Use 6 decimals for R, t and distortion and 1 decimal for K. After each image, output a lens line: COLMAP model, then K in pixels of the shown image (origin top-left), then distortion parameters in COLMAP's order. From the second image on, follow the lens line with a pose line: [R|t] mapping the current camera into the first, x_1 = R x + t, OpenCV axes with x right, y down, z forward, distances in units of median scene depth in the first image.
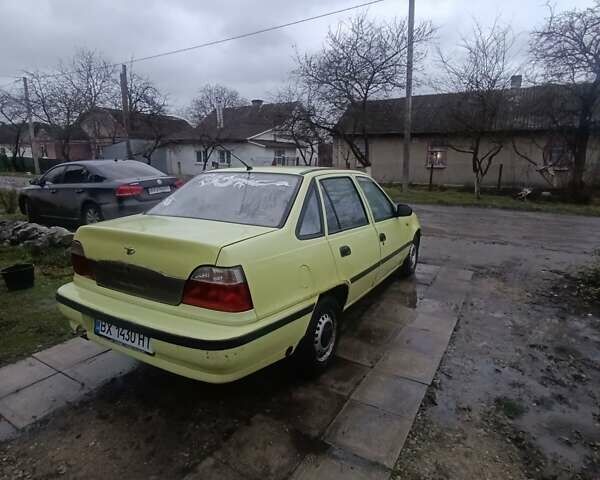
lens RADIAL K [[372.9, 0, 302.3], [0, 372.9, 233.5], [0, 0, 1]] dist [0.002473, -0.002906]
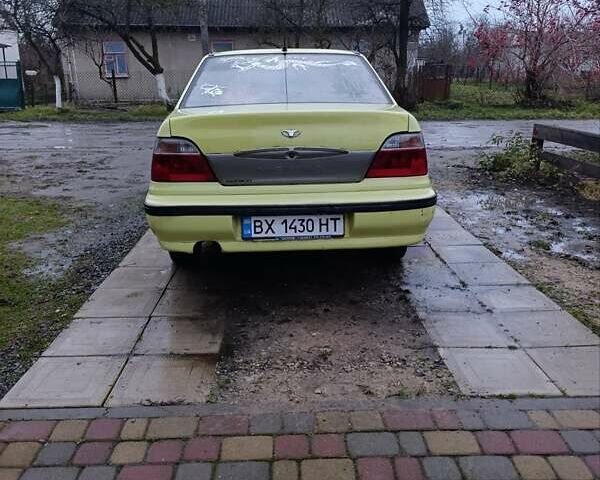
lens RADIAL K [[558.3, 0, 300.0], [0, 558.3, 240.0], [0, 0, 1]] dist [-0.002778, -0.009510]
pose [[0.840732, -0.169421, 0.514262, -1.159868], [0.119350, 0.984411, 0.129193, 0.126174], [-0.528133, -0.047239, 0.847846, -0.158367]]
